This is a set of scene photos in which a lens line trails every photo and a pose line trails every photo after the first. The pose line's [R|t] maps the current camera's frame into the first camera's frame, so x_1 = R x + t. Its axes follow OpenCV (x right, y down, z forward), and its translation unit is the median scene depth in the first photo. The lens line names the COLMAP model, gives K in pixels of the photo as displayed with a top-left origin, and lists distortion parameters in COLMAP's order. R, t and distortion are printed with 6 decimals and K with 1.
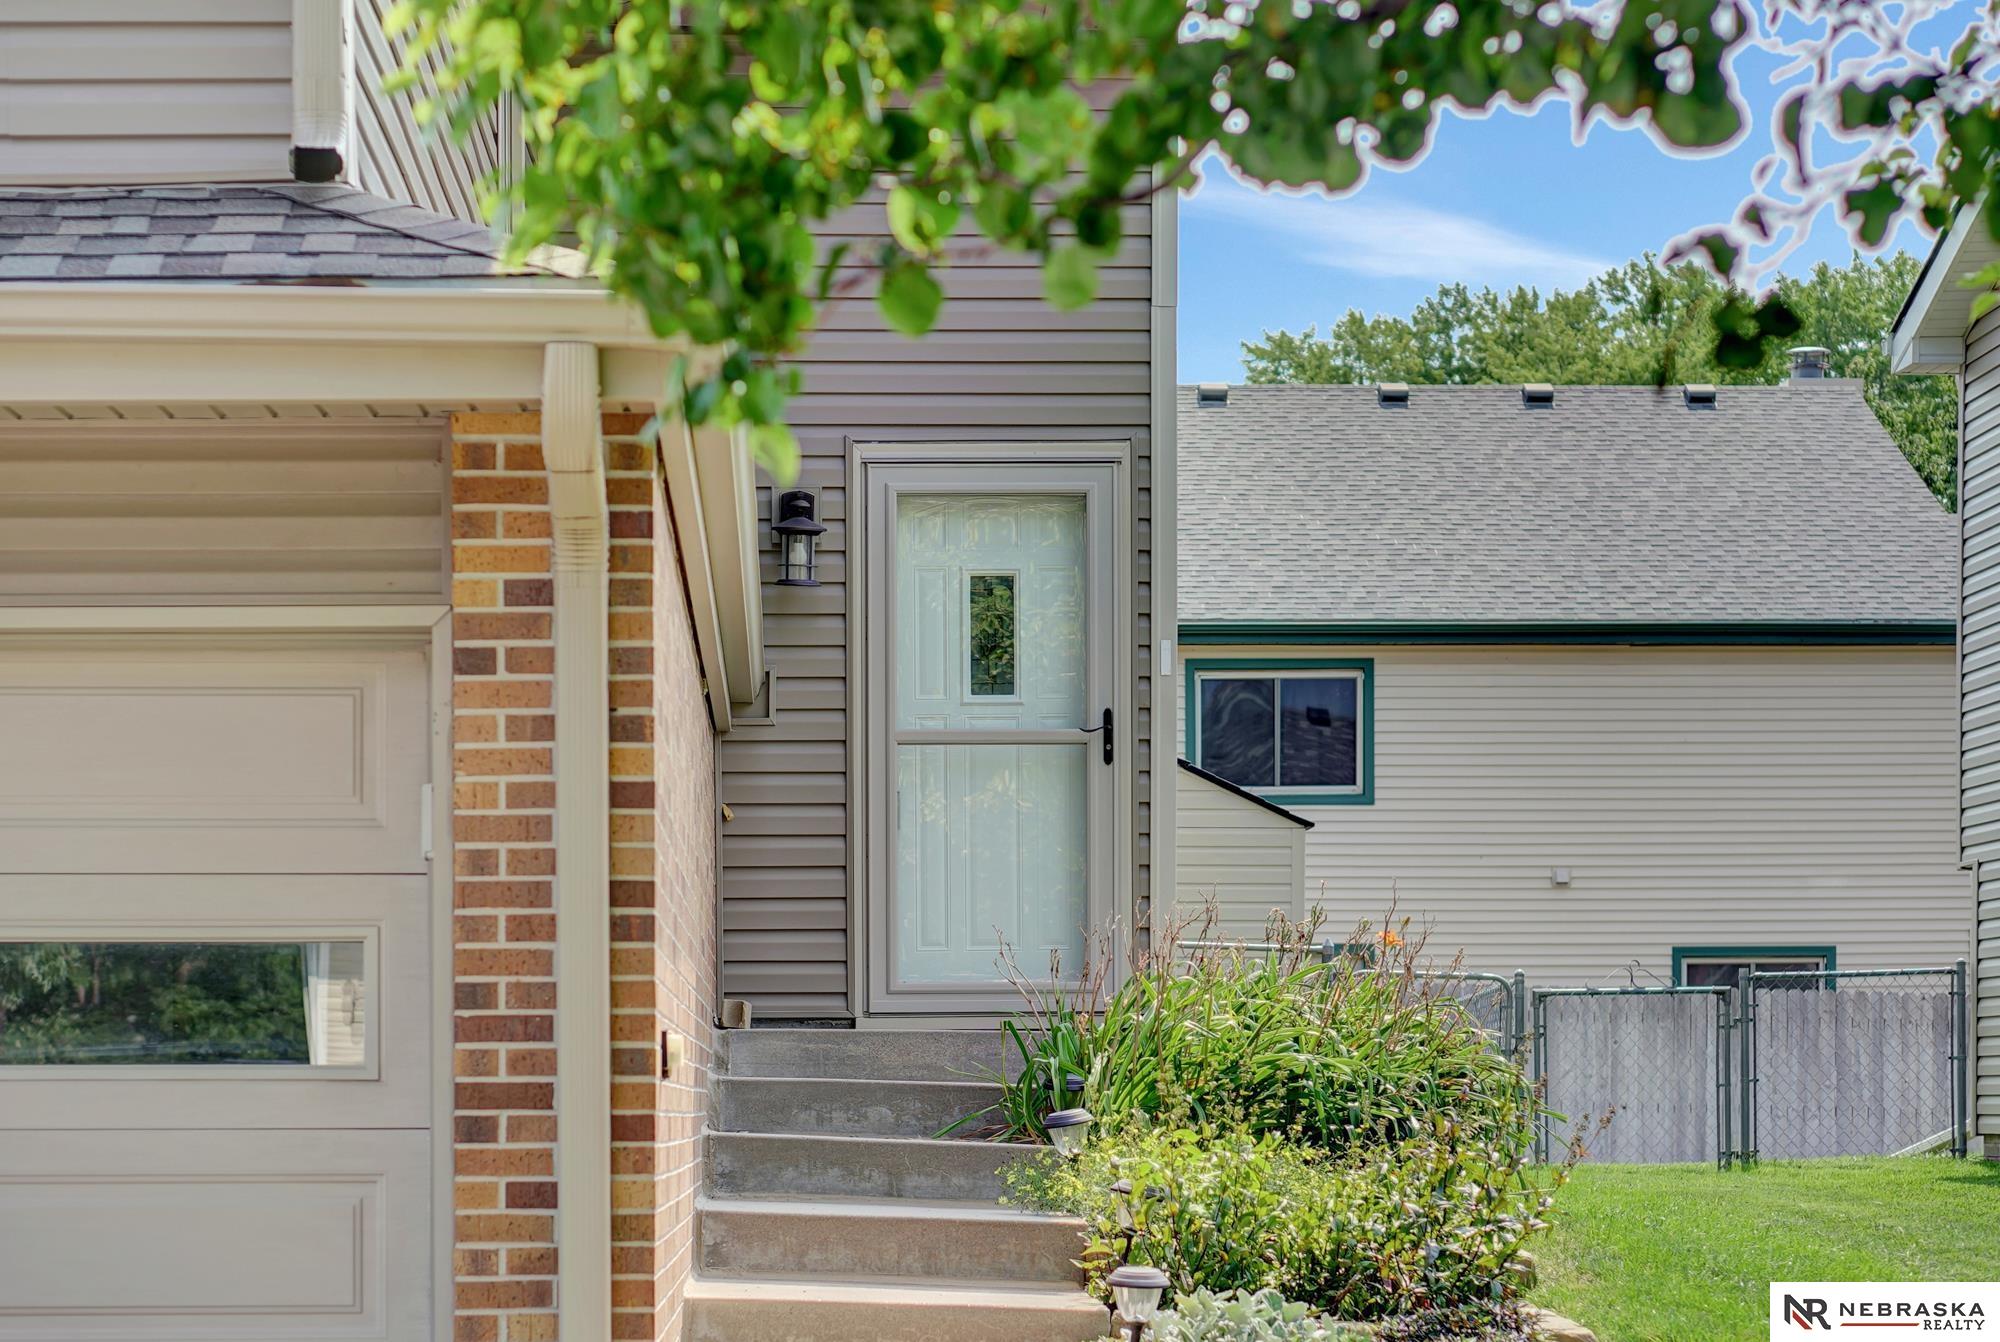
lens RADIAL K [[4396.0, 0, 1000.0], [0, 4396.0, 671.0], [0, 0, 1]] dist [0.327473, -0.170482]
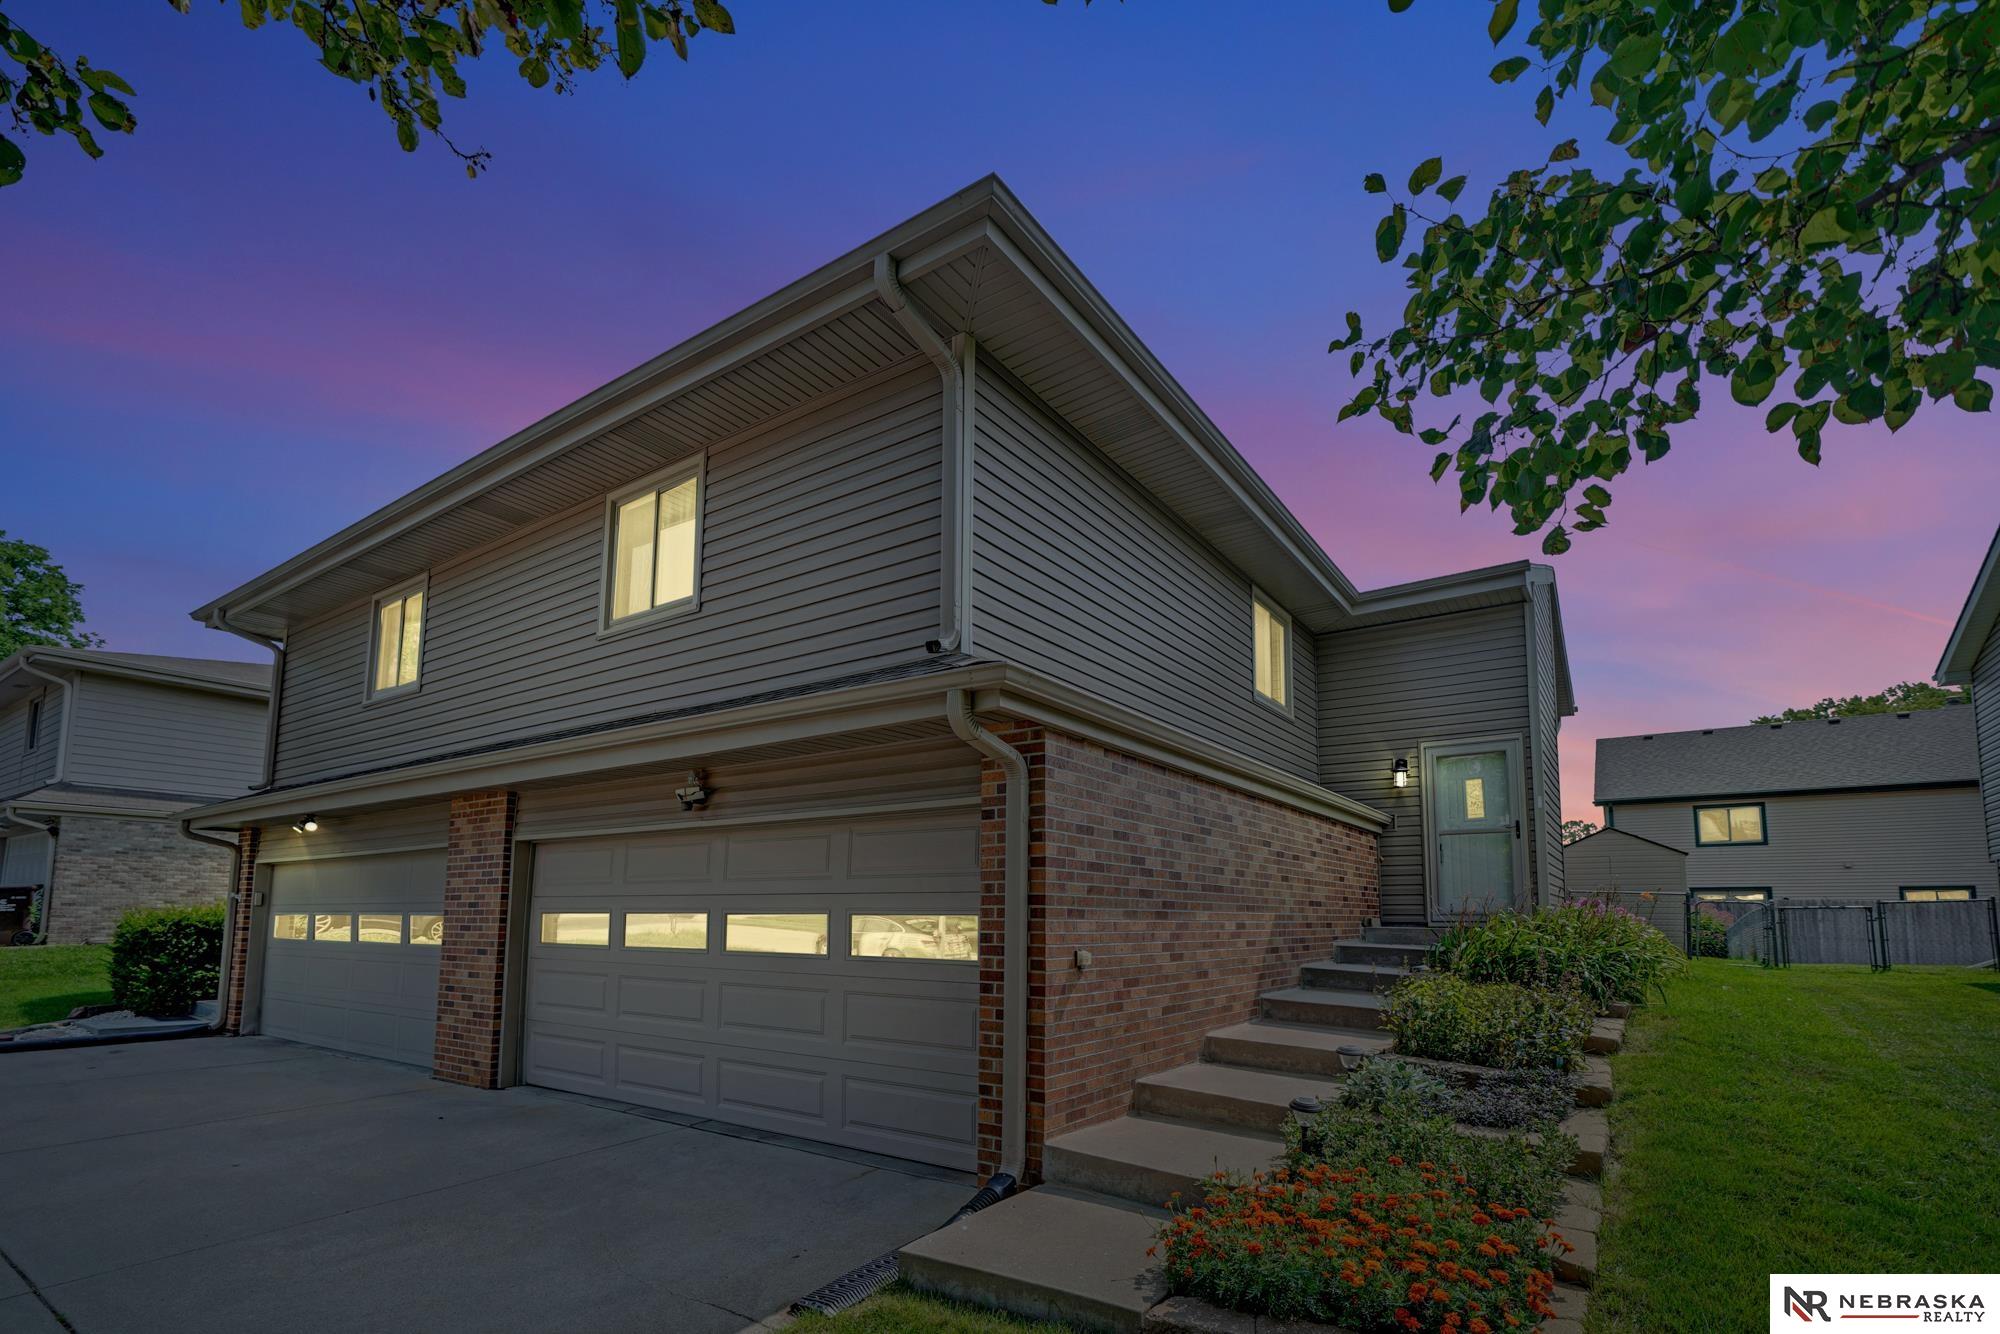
lens RADIAL K [[895.0, 0, 997.9], [0, 895.0, 774.7], [0, 0, 1]] dist [0.026317, 0.000076]
pose [[0.797603, -0.088191, -0.596701, 0.116156], [0.050132, 0.995523, -0.080124, 0.009433], [0.601096, 0.033993, 0.798453, 0.293761]]
